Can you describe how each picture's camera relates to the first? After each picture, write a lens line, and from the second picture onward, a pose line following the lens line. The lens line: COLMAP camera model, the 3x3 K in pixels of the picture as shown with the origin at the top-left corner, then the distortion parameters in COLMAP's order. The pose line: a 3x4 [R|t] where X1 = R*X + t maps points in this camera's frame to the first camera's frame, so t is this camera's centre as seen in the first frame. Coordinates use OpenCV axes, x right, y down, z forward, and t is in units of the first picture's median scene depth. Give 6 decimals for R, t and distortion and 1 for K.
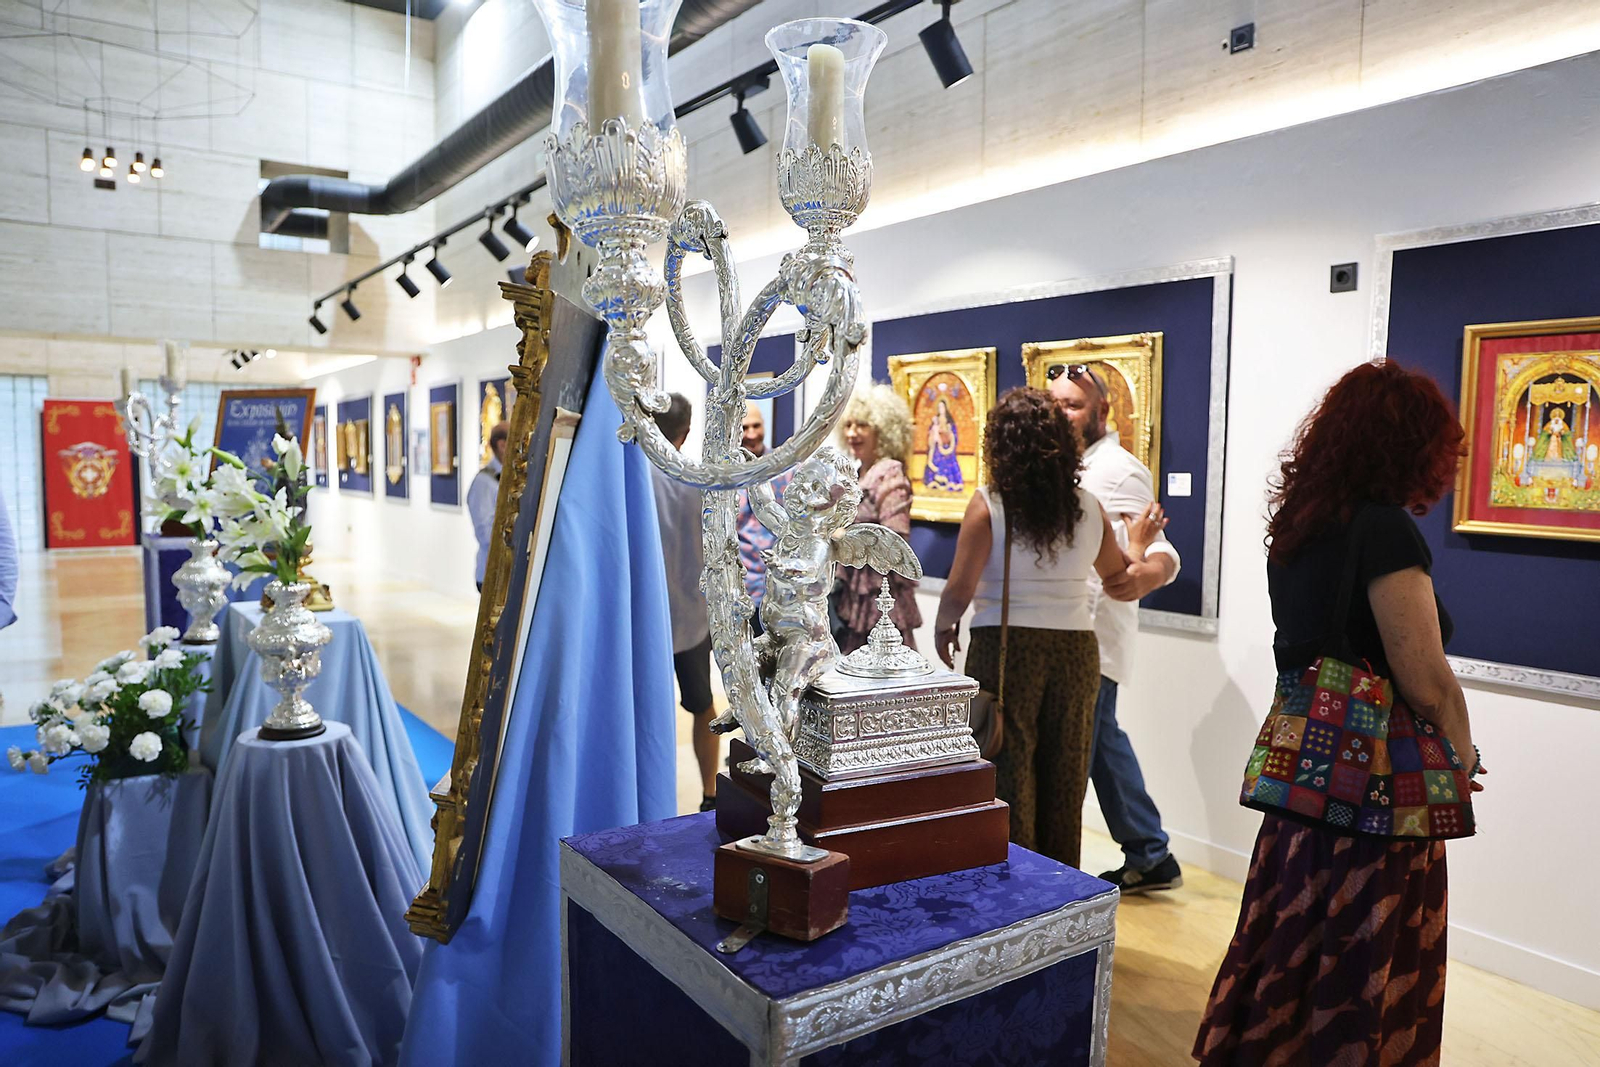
lens RADIAL K [[1107.8, 0, 800.7], [0, 1107.8, 546.6], [0, 0, 1]] dist [-0.077922, 0.048155]
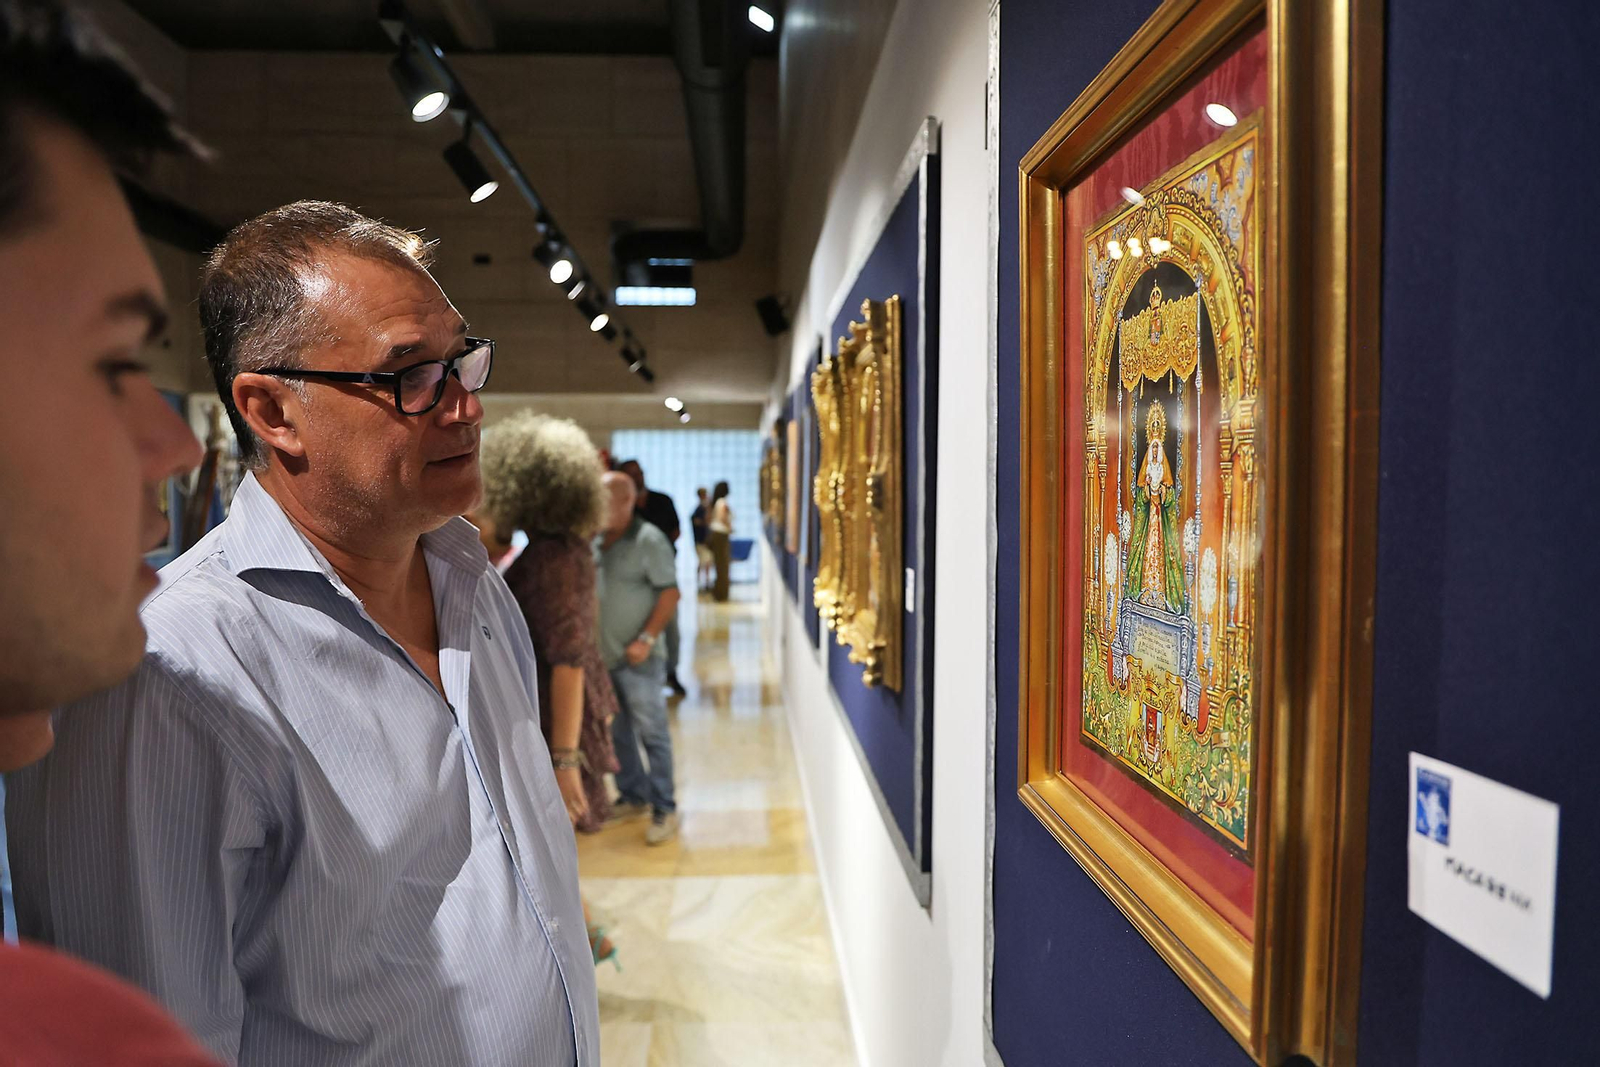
lens RADIAL K [[1107.8, 0, 793.3], [0, 1107.8, 532.6], [0, 0, 1]] dist [-0.077922, 0.048155]
pose [[0.847439, 0.011837, -0.530761, 0.747597], [-0.035693, 0.998760, -0.034714, -0.082408], [0.529692, 0.048362, 0.846810, 0.712603]]
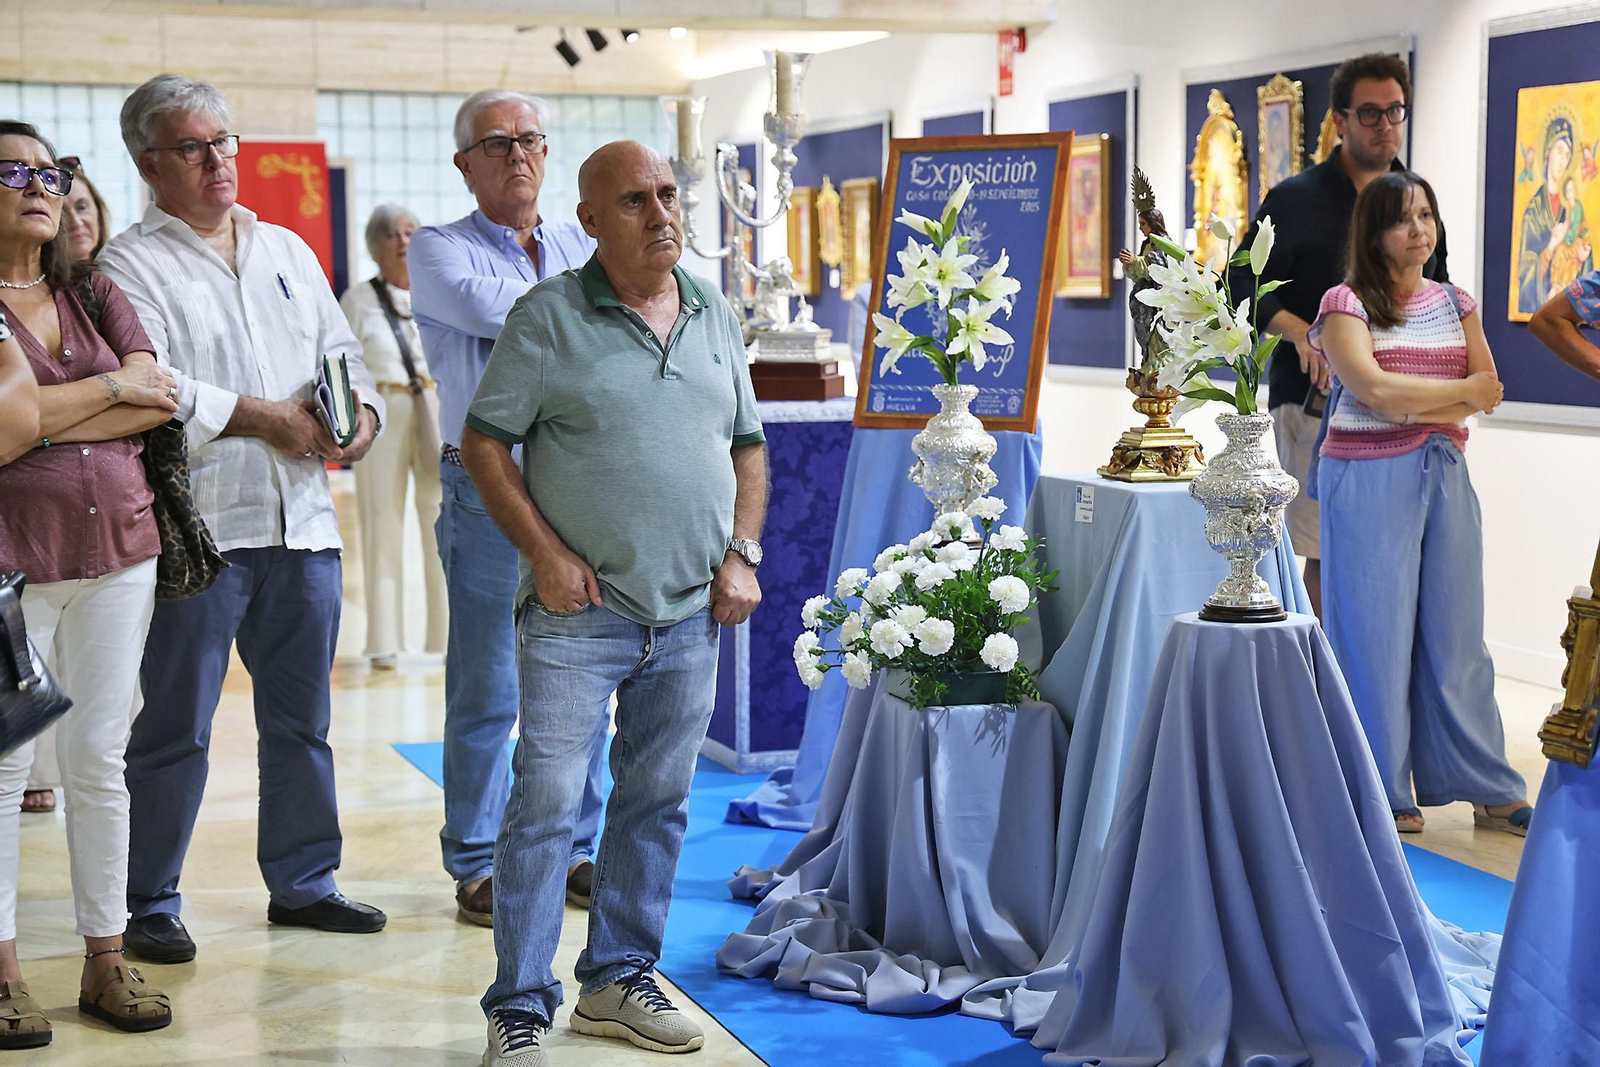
lens RADIAL K [[3238.5, 0, 782.3], [0, 3238.5, 557.2], [0, 0, 1]] dist [0.273568, 0.000000]
pose [[0.944822, 0.011136, -0.327395, -0.035283], [-0.008019, 0.999909, 0.010869, 0.094861], [0.327486, -0.007644, 0.944825, -1.032448]]
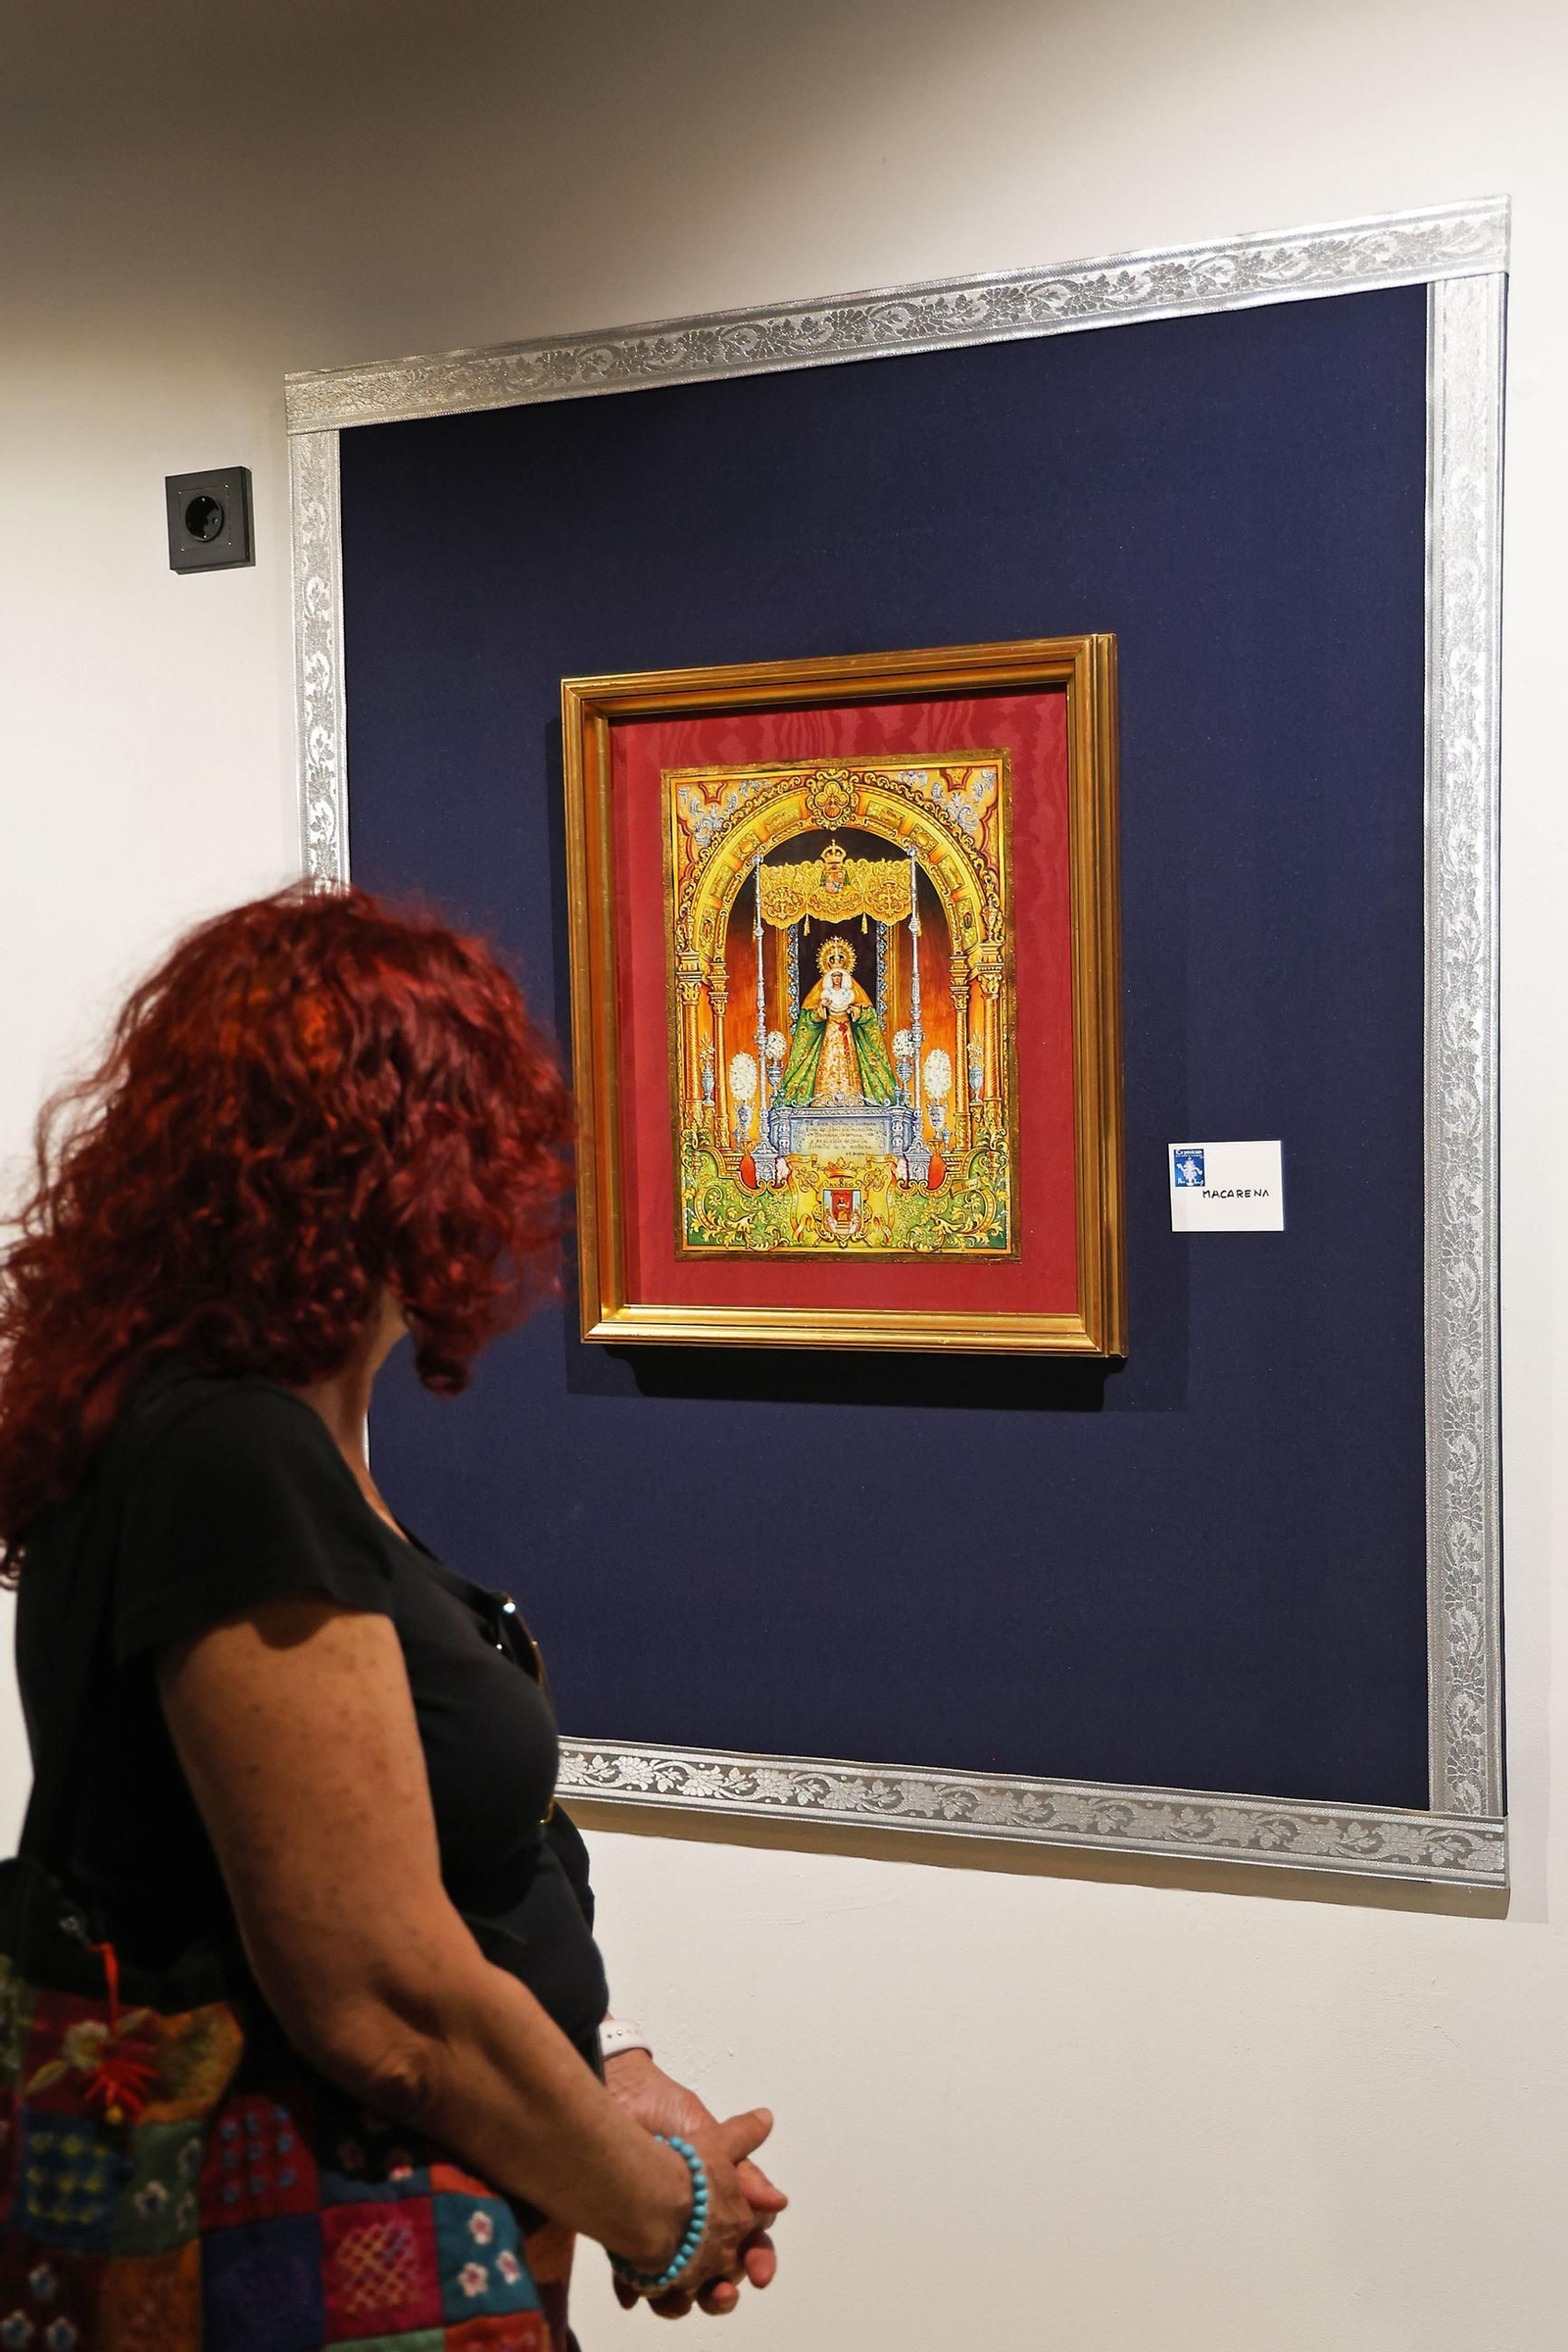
lens RADIAL K [[2537.6, 0, 798.4], [0, 2537.6, 1110.9], [0, 0, 1]] dist [0.092673, 0.000000]
pose [[0.844486, -0.060183, 0.532186, 0.284695], [0.087303, 0.995845, -0.025919, -0.057939], [-0.528414, 0.068350, 0.846231, 0.367055]]
